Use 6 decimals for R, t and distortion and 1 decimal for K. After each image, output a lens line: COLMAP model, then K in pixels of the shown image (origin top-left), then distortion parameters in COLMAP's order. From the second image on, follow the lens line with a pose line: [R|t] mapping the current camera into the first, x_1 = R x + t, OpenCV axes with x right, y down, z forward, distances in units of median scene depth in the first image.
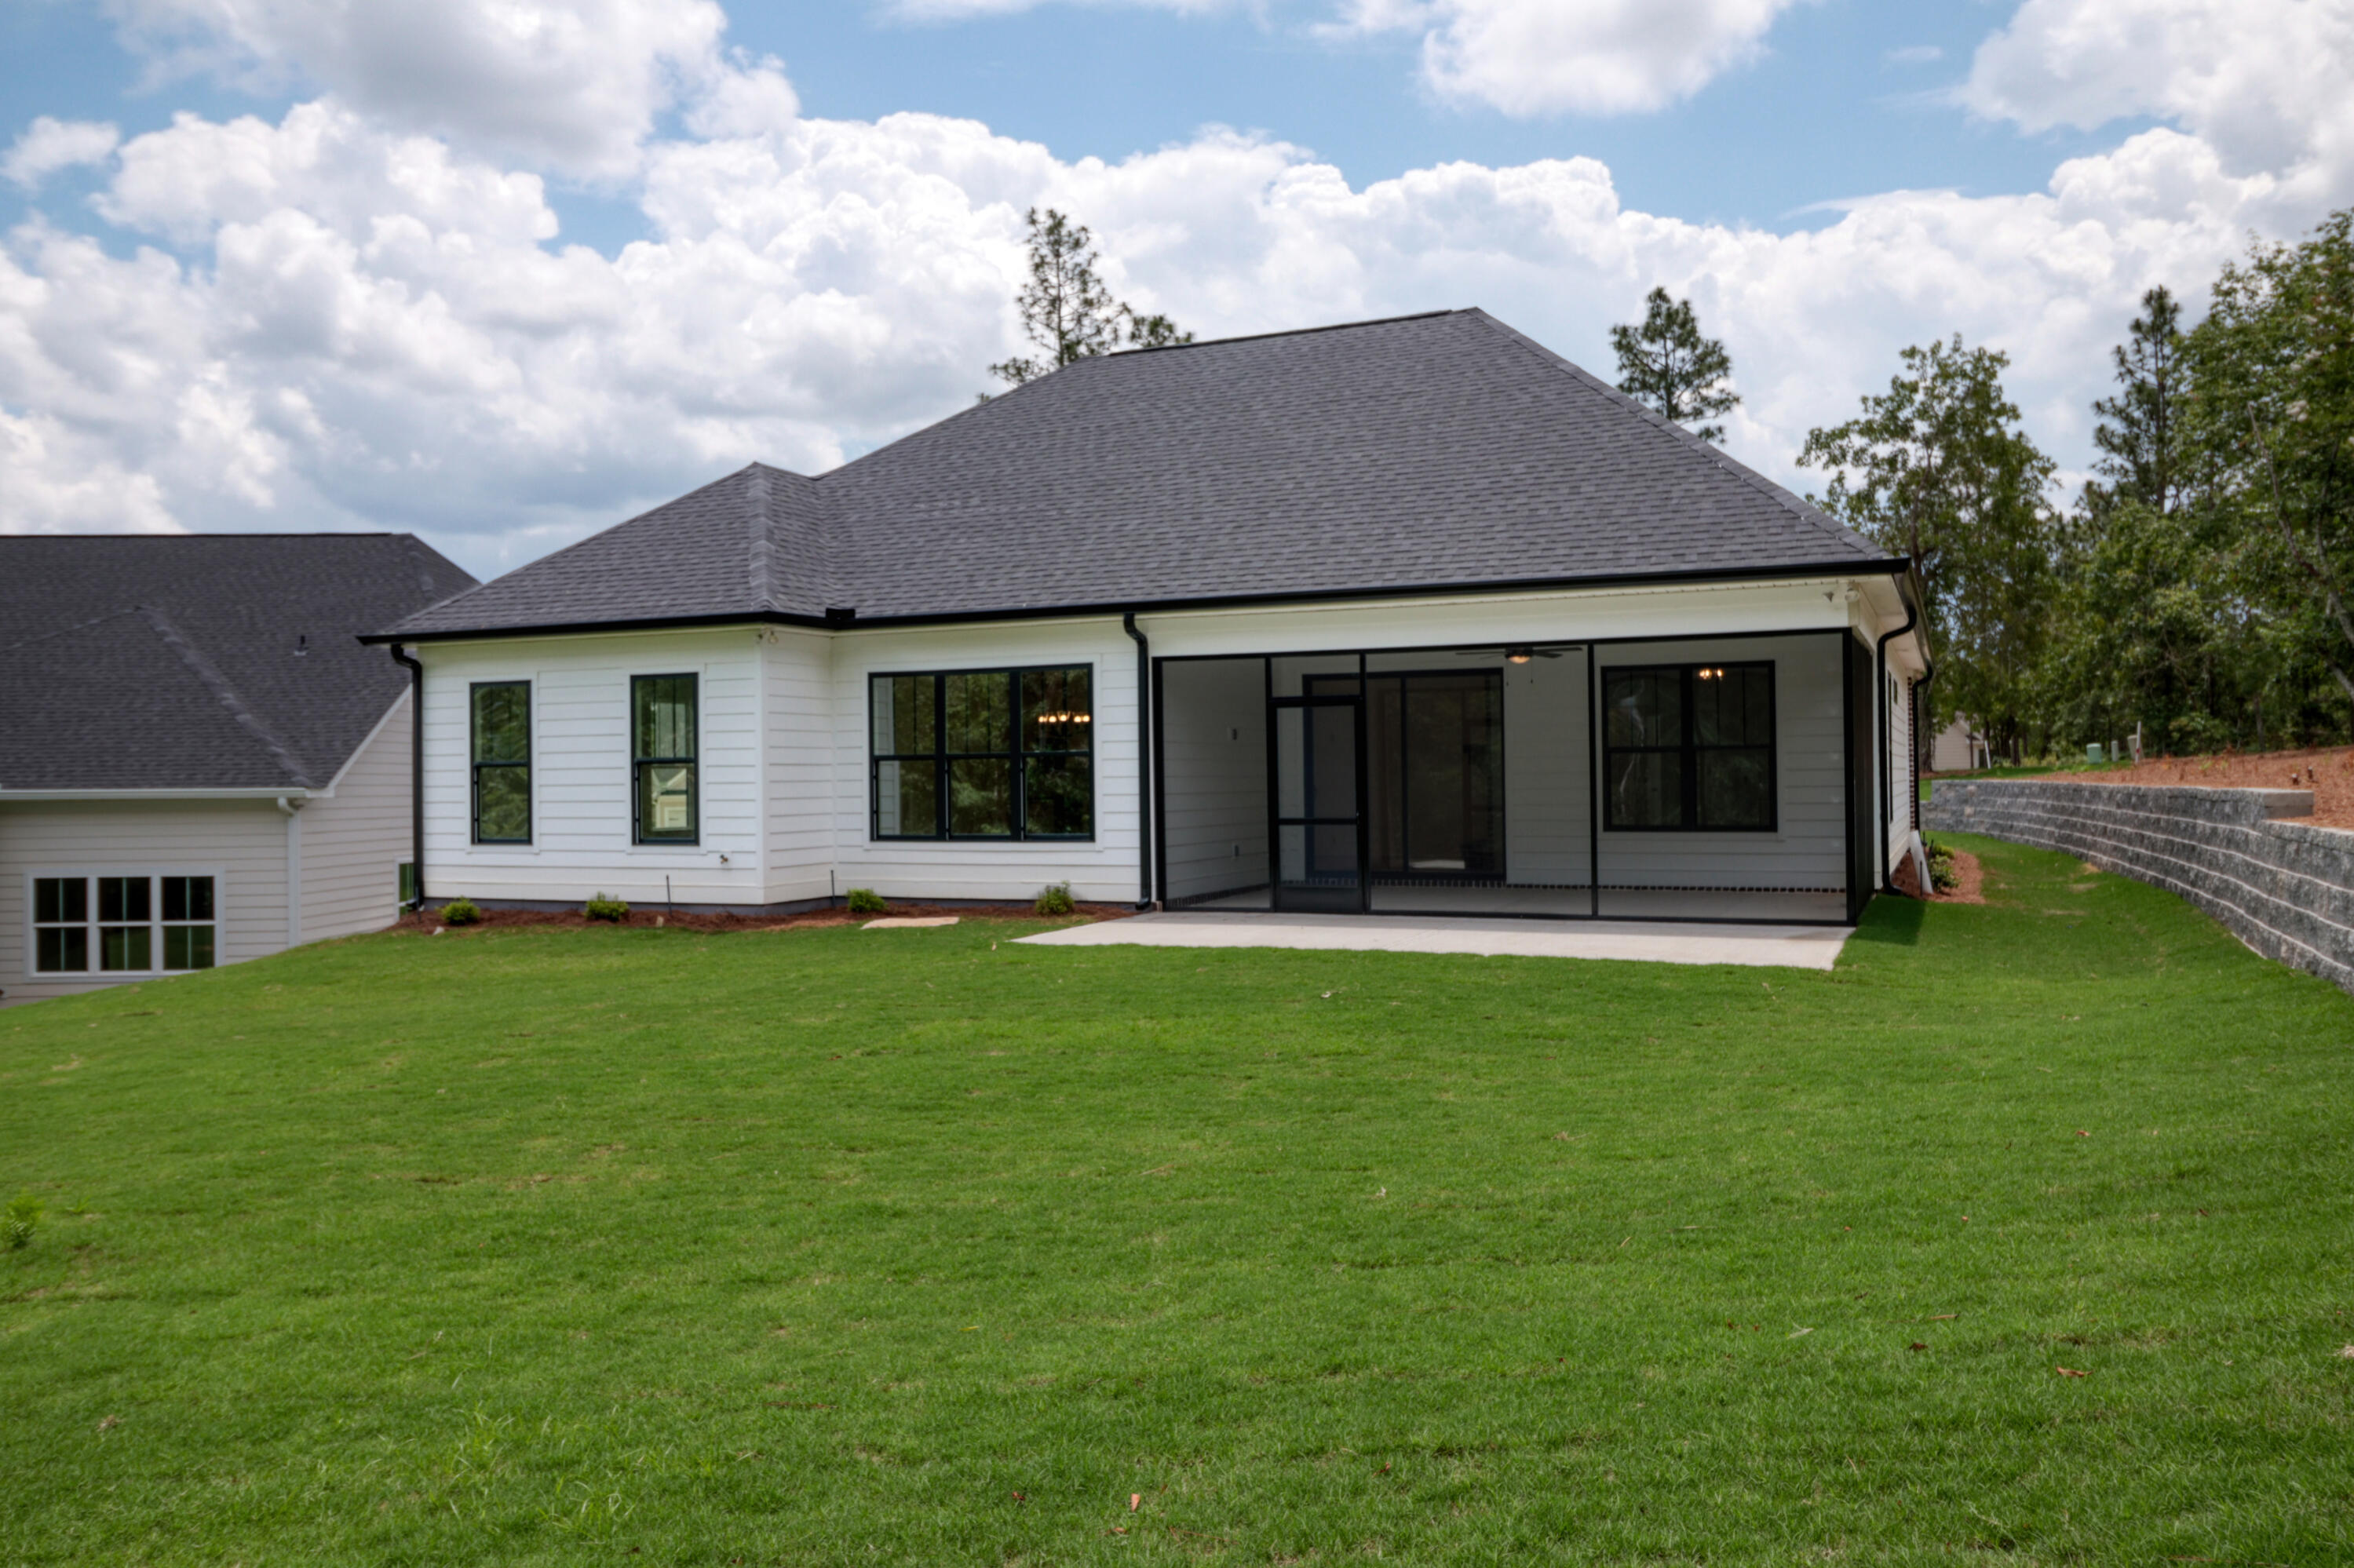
lens RADIAL K [[1745.6, 0, 1177.6], [0, 1745.6, 781.5], [0, 0, 1]] dist [0.005510, -0.008333]
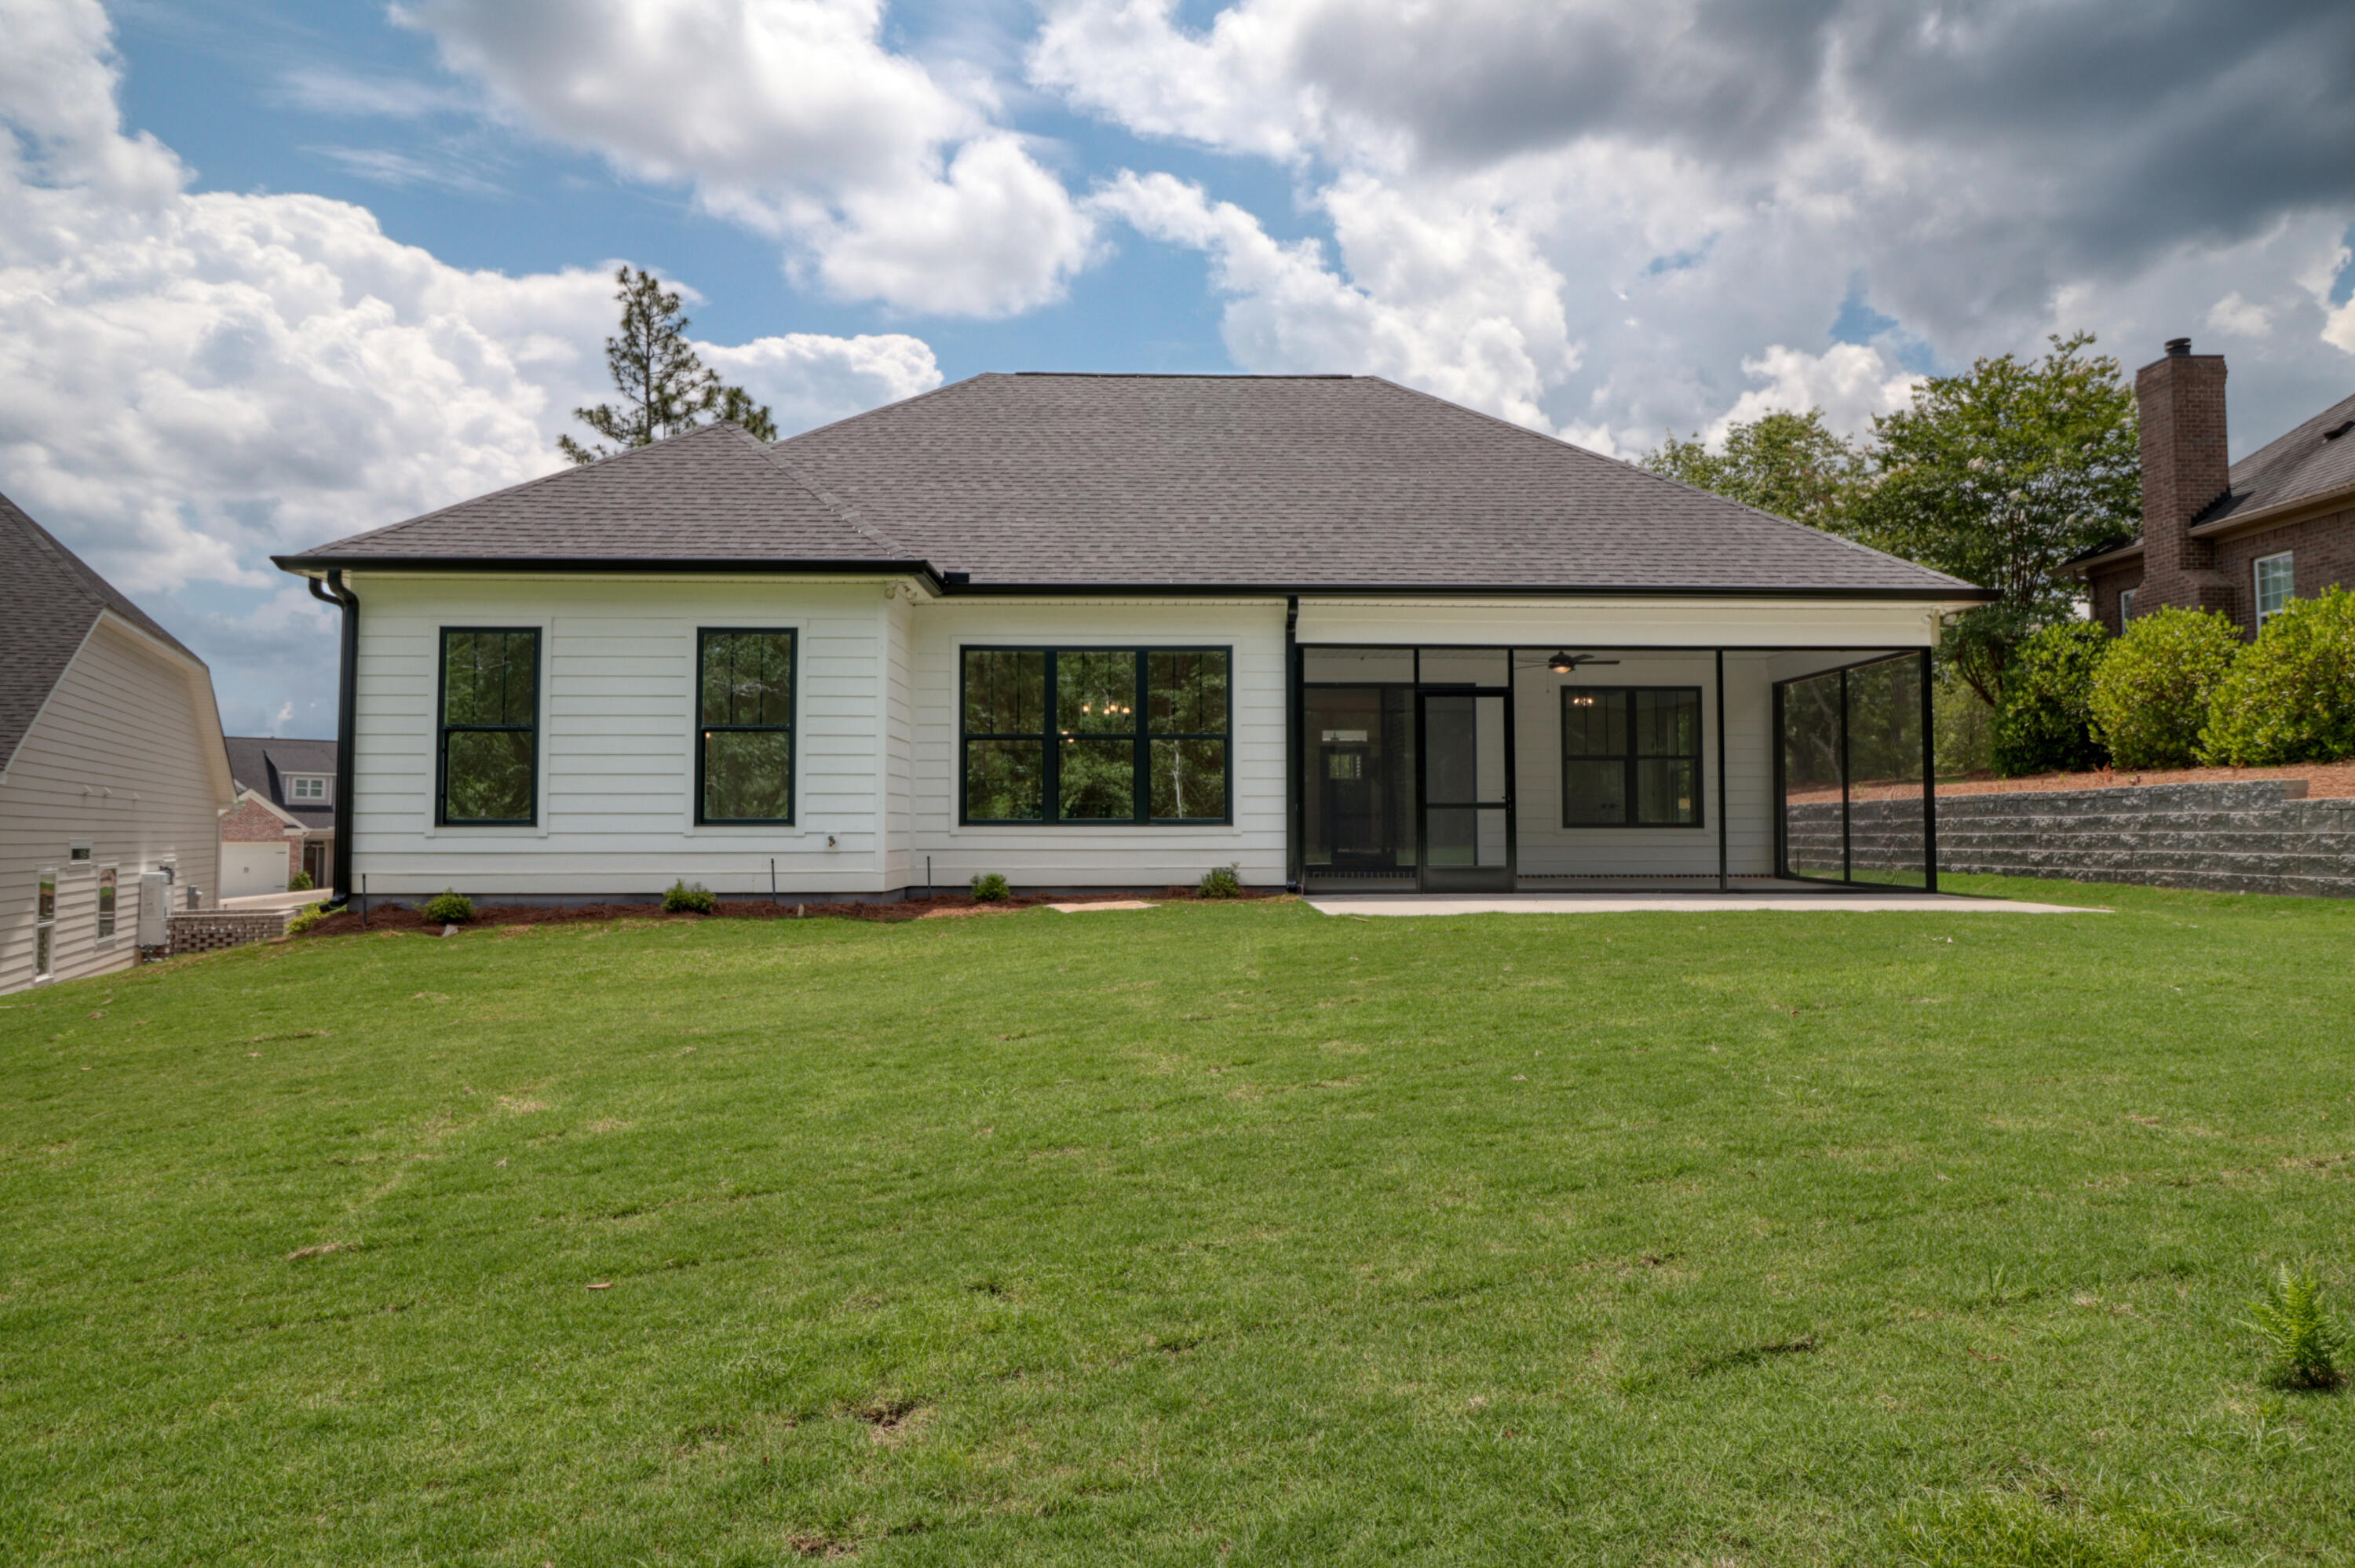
lens RADIAL K [[1413.0, 0, 1177.9], [0, 1413.0, 774.3], [0, 0, 1]] dist [0.008902, 0.000013]
pose [[0.901679, 0.030277, 0.431345, -0.401572], [-0.010281, 0.998765, -0.048615, 0.042576], [-0.432284, 0.039401, 0.900876, 0.279997]]
